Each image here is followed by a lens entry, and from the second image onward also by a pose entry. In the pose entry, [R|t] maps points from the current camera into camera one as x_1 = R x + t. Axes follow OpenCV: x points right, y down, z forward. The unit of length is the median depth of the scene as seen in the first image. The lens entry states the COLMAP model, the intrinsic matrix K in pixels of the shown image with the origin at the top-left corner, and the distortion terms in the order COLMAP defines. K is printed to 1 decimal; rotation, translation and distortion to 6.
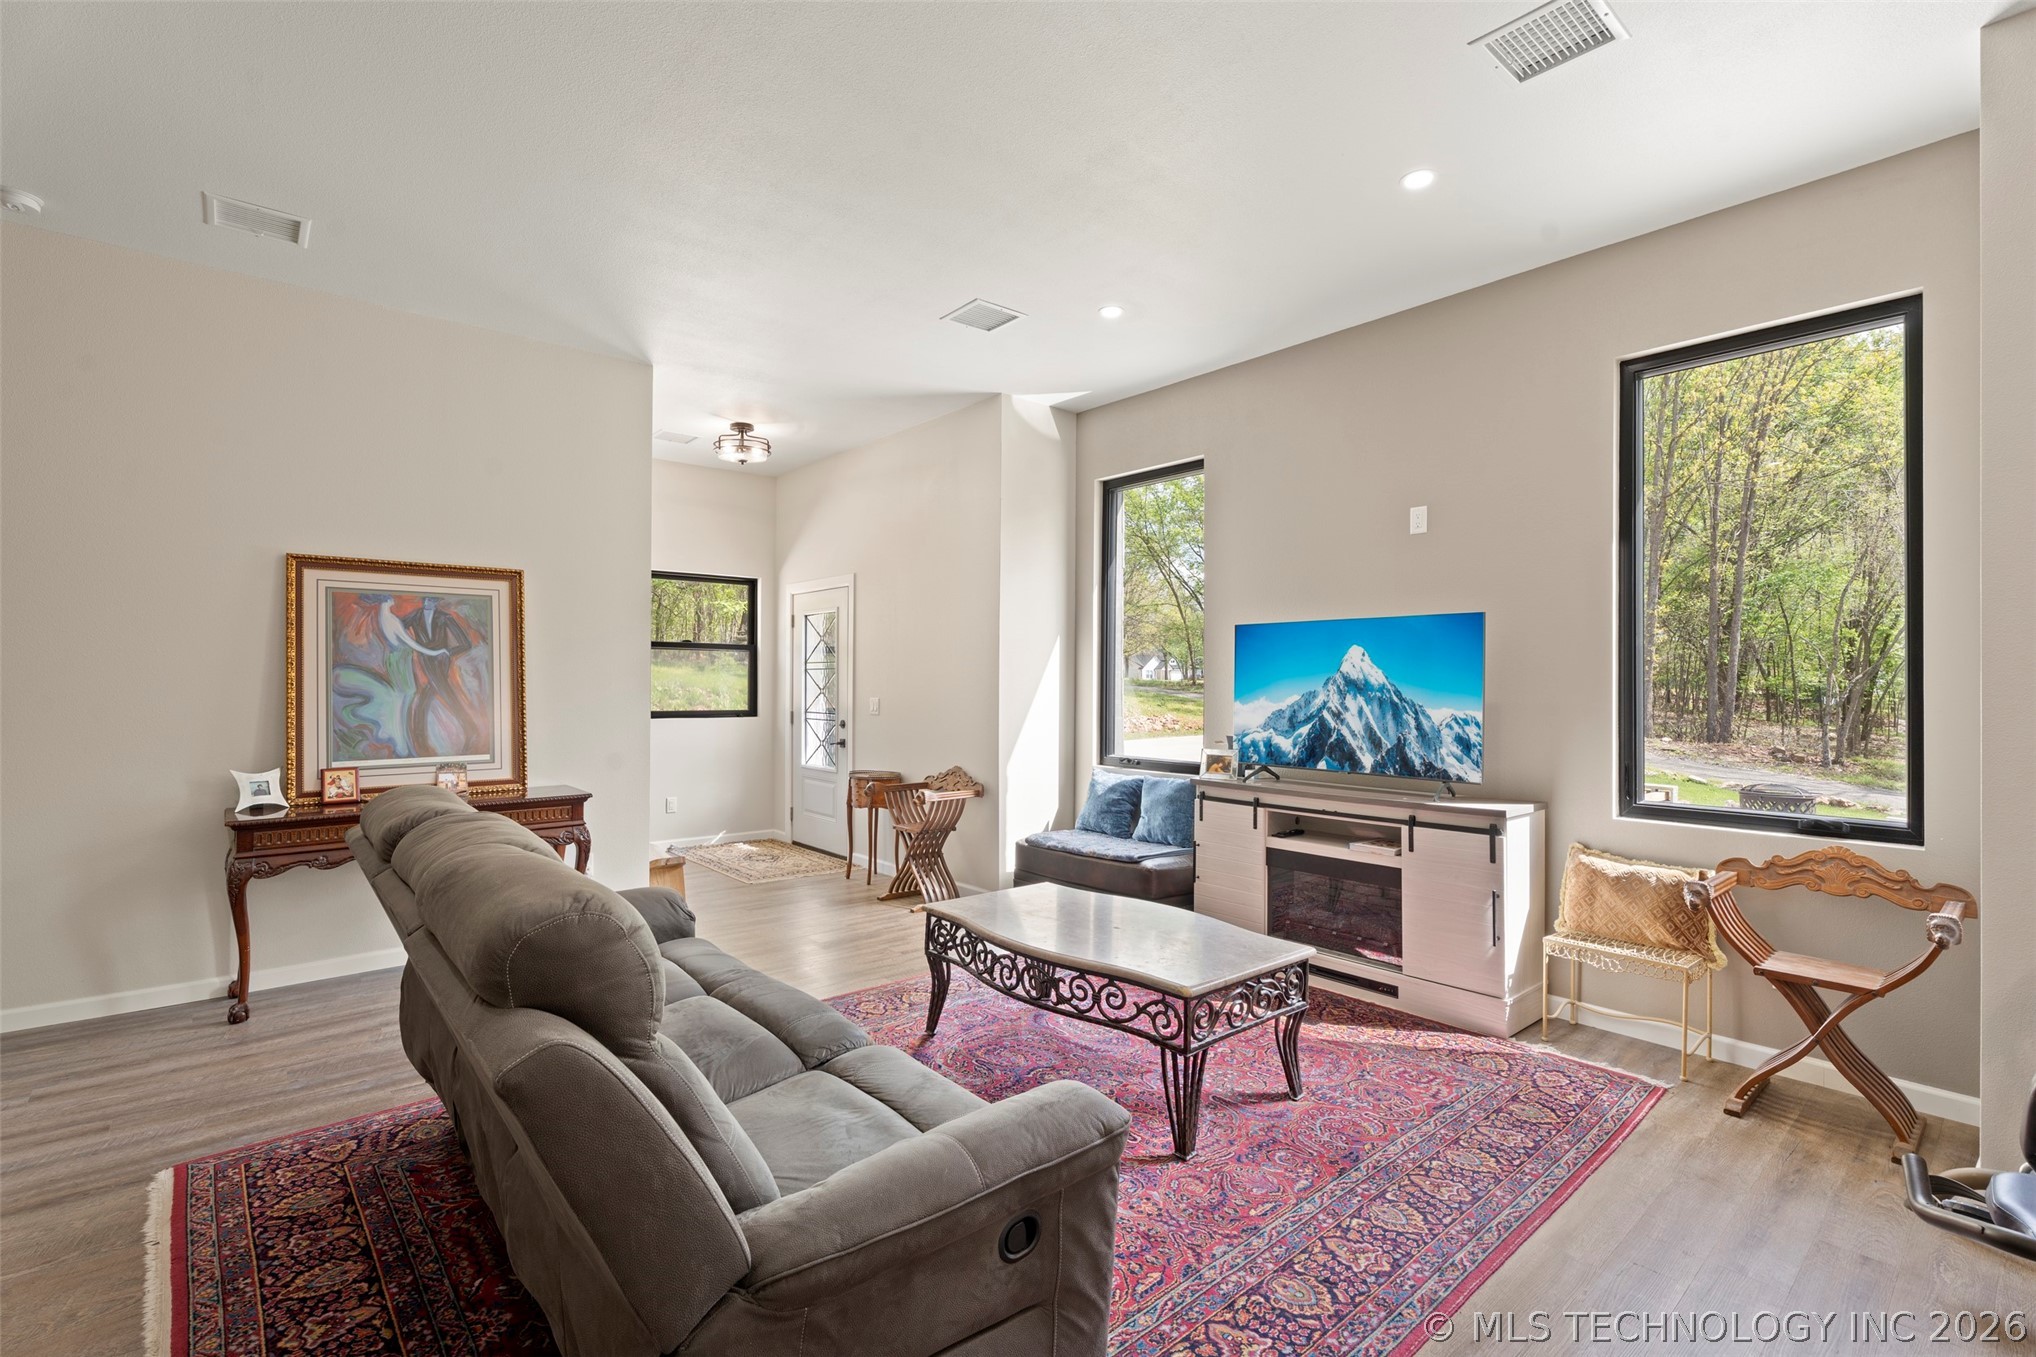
lens RADIAL K [[908.1, 0, 1018.0], [0, 908.1, 678.5], [0, 0, 1]] dist [-0.000959, 0.000138]
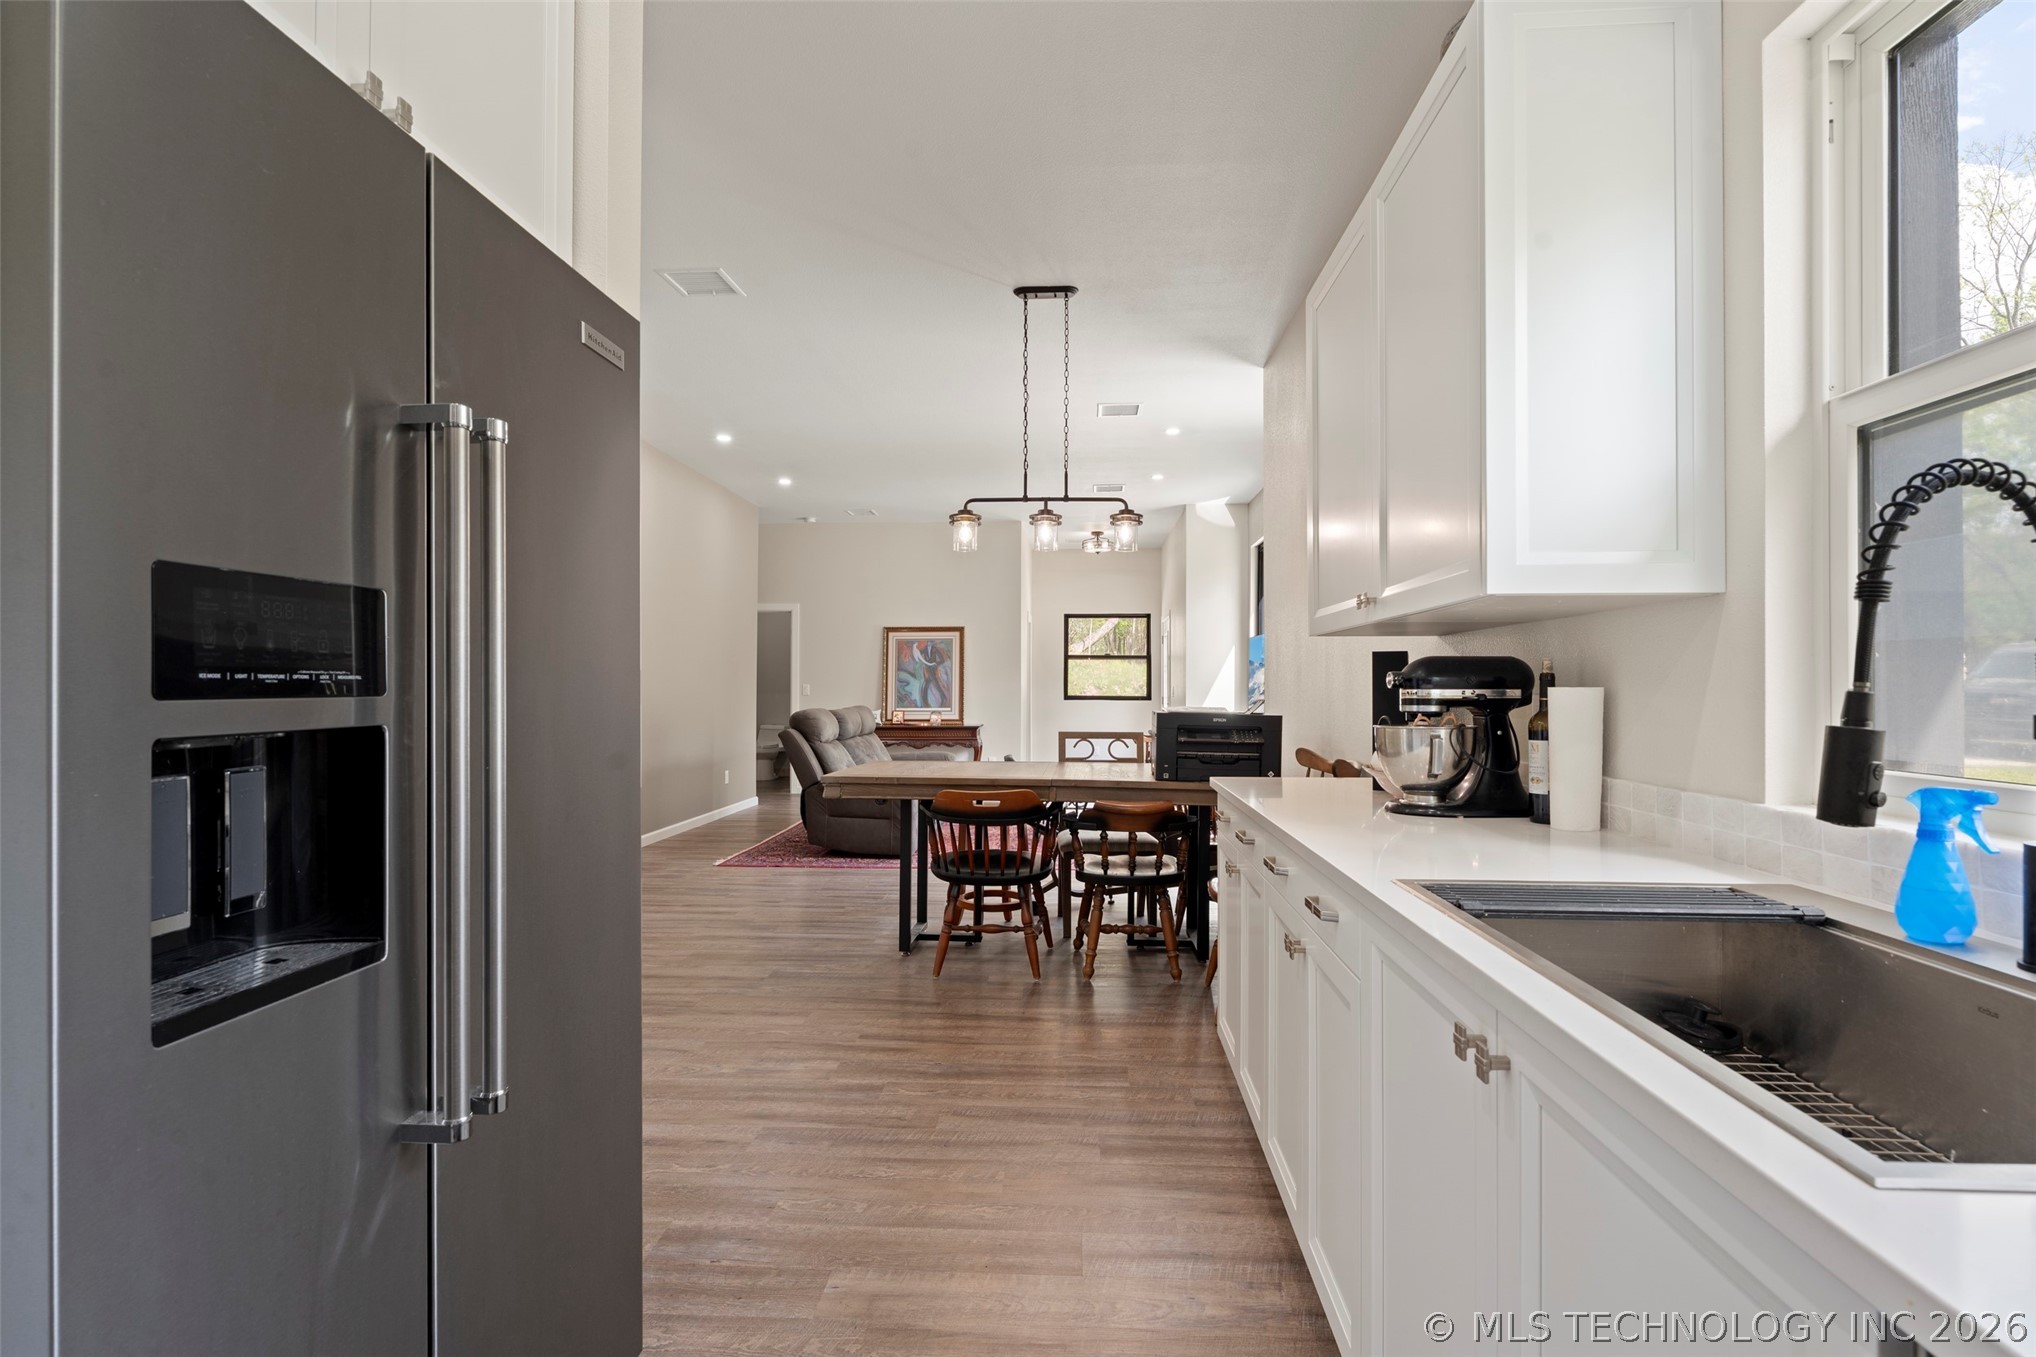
lens RADIAL K [[946.3, 0, 1033.4], [0, 946.3, 672.1], [0, 0, 1]] dist [-0.010877, 0.000710]
pose [[0.720843, -0.015773, -0.692919, 1.267199], [0.004976, 0.999833, -0.017582, 0.037311], [0.693081, 0.009226, 0.720801, -0.596637]]
